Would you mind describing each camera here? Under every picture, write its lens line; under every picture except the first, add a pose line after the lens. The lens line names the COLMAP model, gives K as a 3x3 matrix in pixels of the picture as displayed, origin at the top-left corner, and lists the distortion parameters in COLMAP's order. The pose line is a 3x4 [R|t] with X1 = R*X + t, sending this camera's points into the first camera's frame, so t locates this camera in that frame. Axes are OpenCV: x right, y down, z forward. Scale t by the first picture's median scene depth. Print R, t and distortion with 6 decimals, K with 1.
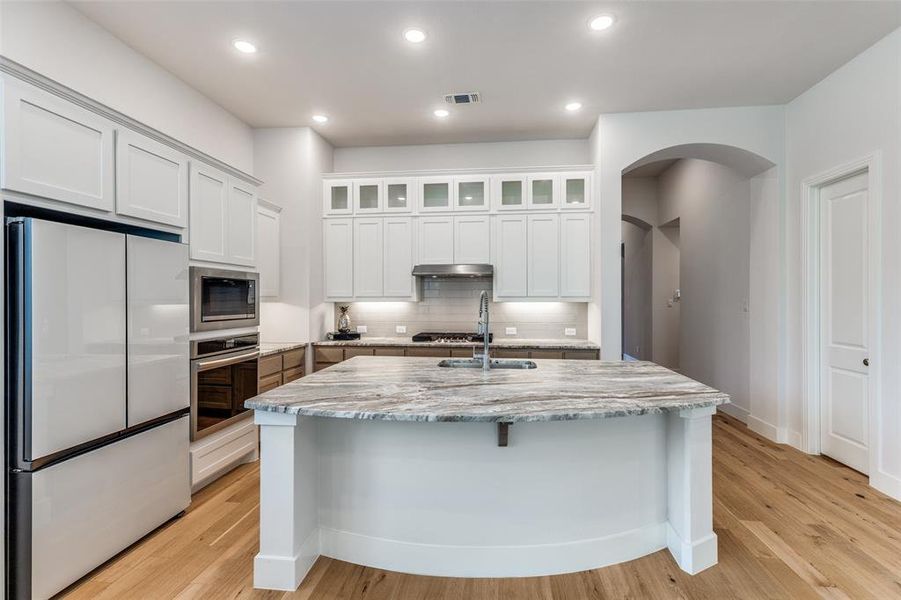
lens RADIAL K [[409.2, 0, 456.7], [0, 409.2, 299.0], [0, 0, 1]] dist [0.007418, 0.000112]
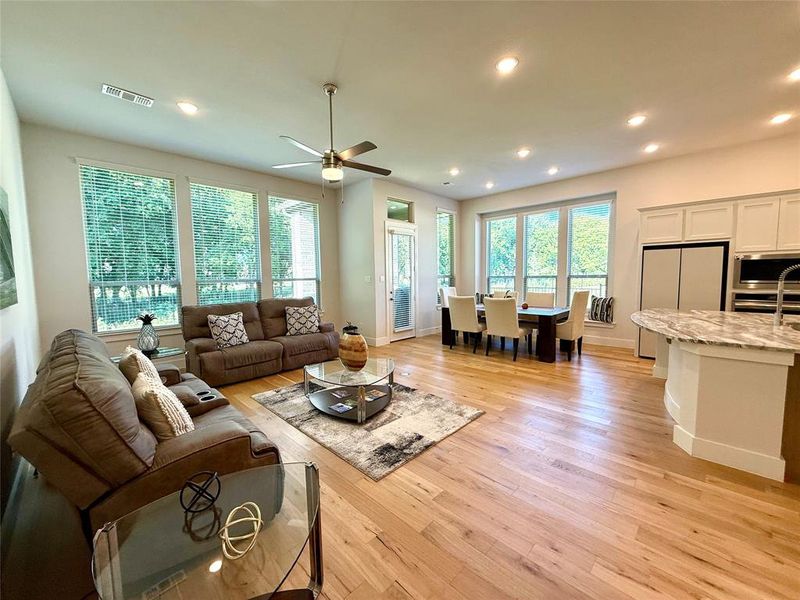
lens RADIAL K [[317.4, 0, 400.3], [0, 317.4, 299.2], [0, 0, 1]] dist [-0.000224, 0.000364]
pose [[-0.613565, 0.067659, -0.786740, 1.033209], [0.011135, 0.996965, 0.077053, -0.002519], [0.789566, 0.038517, -0.612456, 0.419026]]
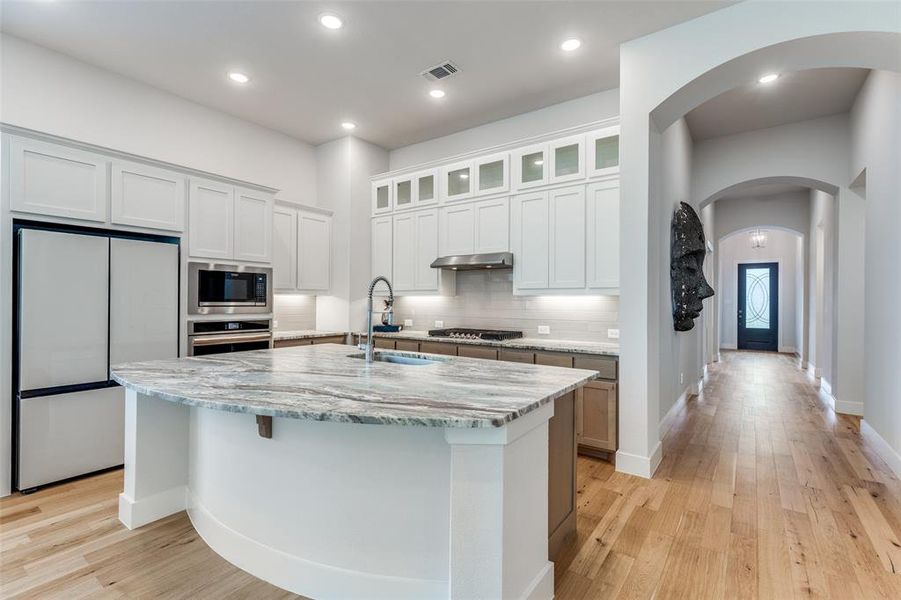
lens RADIAL K [[409.2, 0, 457.4], [0, 409.2, 301.6], [0, 0, 1]] dist [0.007418, 0.000112]
pose [[0.874694, 0.005672, -0.484642, 0.436457], [-0.006718, 0.999977, -0.000422, 0.023719], [0.484629, 0.003625, 0.874712, 0.186625]]
